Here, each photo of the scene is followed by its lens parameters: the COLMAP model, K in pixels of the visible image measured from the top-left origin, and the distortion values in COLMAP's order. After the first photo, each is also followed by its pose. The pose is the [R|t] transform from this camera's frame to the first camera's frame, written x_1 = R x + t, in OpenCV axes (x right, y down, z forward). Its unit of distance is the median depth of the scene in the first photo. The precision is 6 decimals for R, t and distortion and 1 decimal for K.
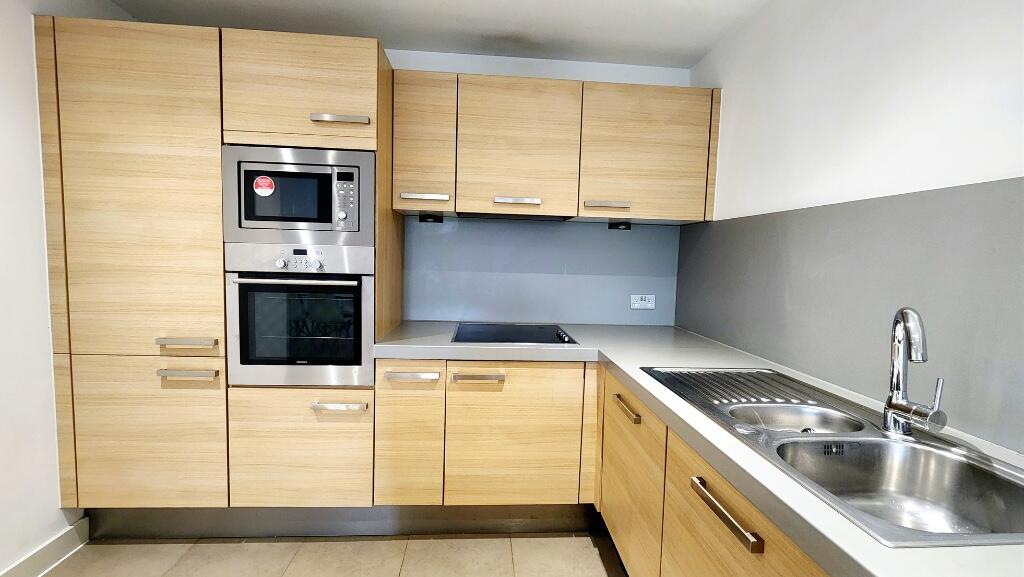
lens RADIAL K [[419.9, 0, 511.2], [0, 419.9, 286.9], [0, 0, 1]] dist [-0.000917, -0.000133]
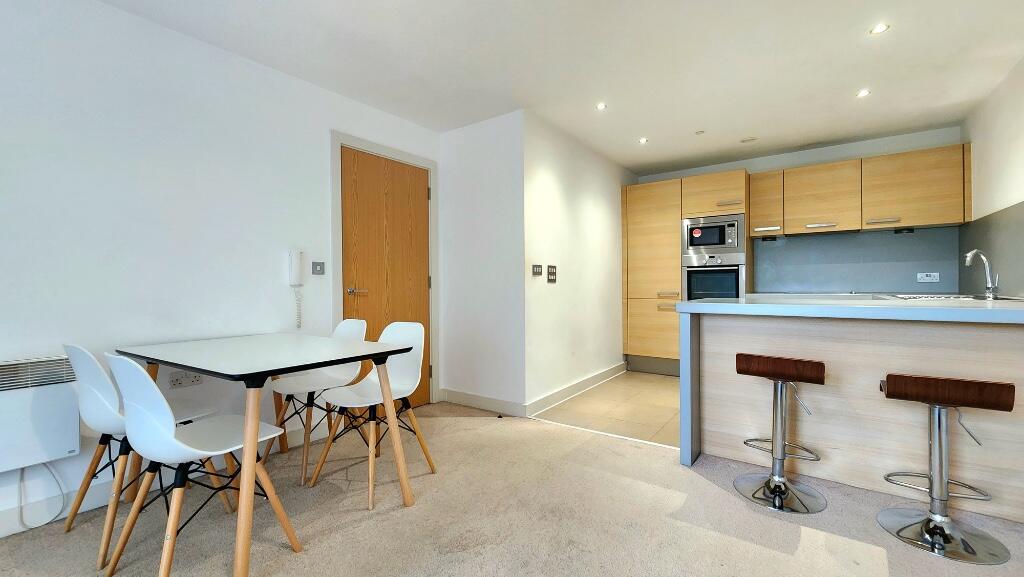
lens RADIAL K [[419.9, 0, 511.2], [0, 419.9, 286.9], [0, 0, 1]] dist [-0.000917, -0.000133]
pose [[0.763565, -0.034638, -0.644802, 0.191950], [-0.017829, 0.997049, -0.074673, 0.300006], [0.645485, 0.068514, 0.760694, -1.651901]]
